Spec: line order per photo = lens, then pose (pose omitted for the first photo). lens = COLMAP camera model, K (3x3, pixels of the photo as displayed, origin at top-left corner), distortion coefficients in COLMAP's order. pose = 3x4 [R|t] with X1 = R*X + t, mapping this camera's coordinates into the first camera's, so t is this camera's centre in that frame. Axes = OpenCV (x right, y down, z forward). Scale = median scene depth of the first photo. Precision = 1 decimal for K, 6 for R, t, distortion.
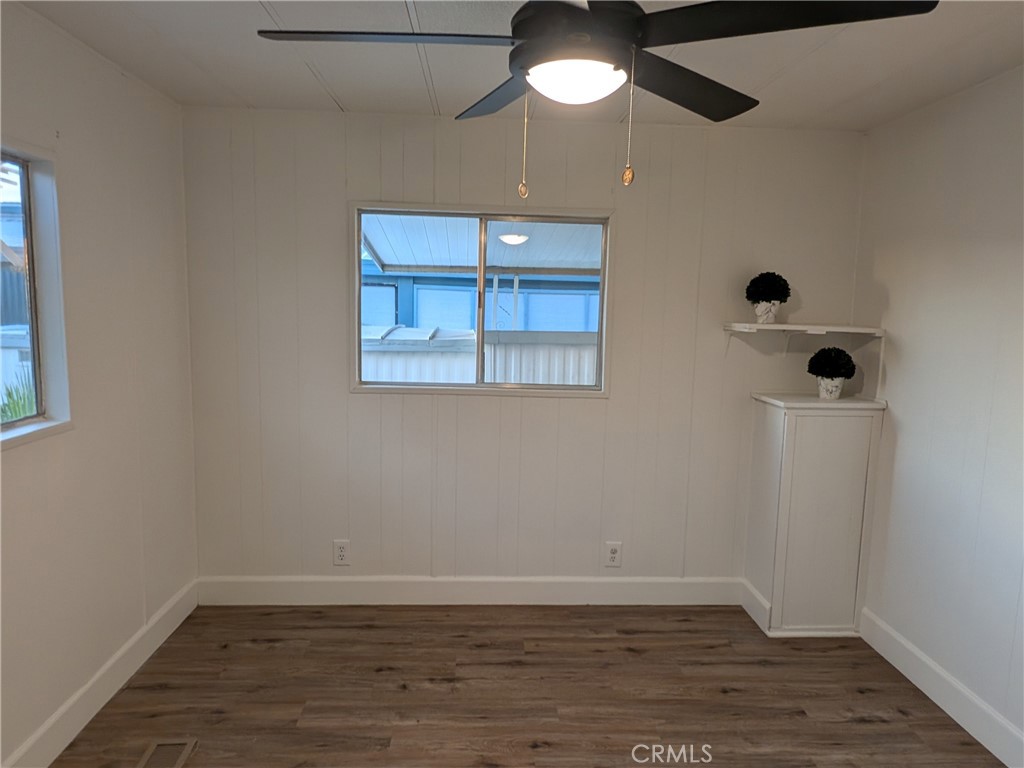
lens RADIAL K [[661.8, 0, 510.7], [0, 661.8, 380.4], [0, 0, 1]] dist [0.008682, -0.003417]
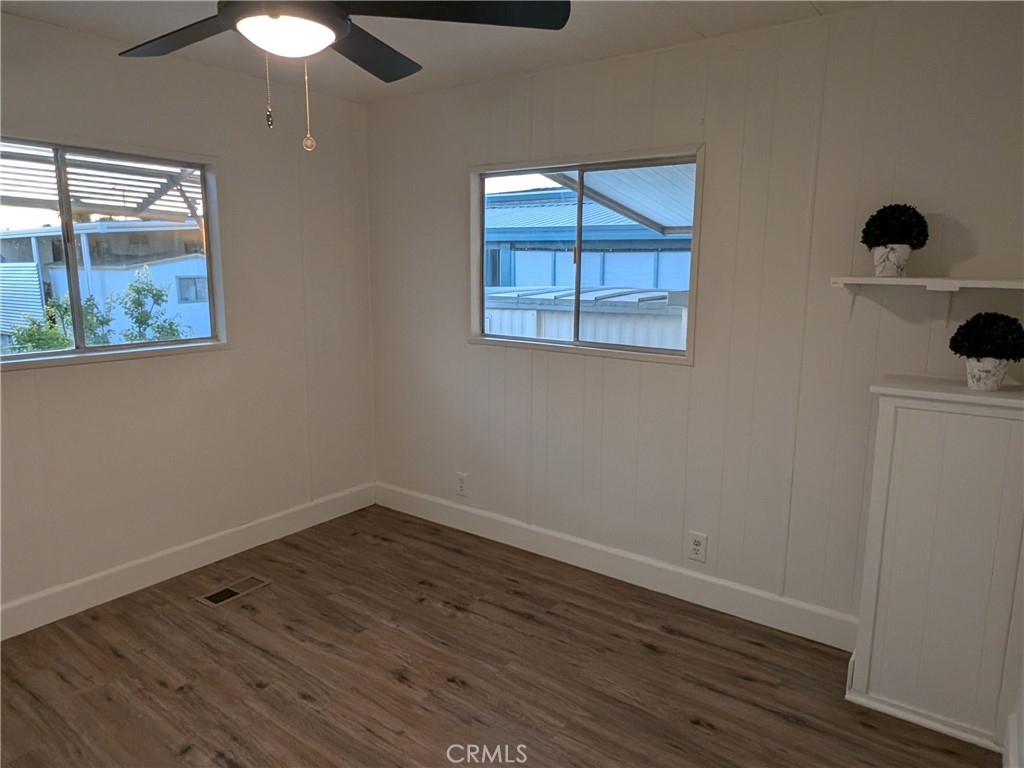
lens RADIAL K [[661.8, 0, 510.7], [0, 661.8, 380.4], [0, 0, 1]] dist [0.008682, -0.003417]
pose [[0.777349, 0.090324, -0.622552, 0.533471], [-0.065428, 0.995880, 0.062792, 0.007528], [0.625658, -0.008079, 0.780055, 0.185461]]
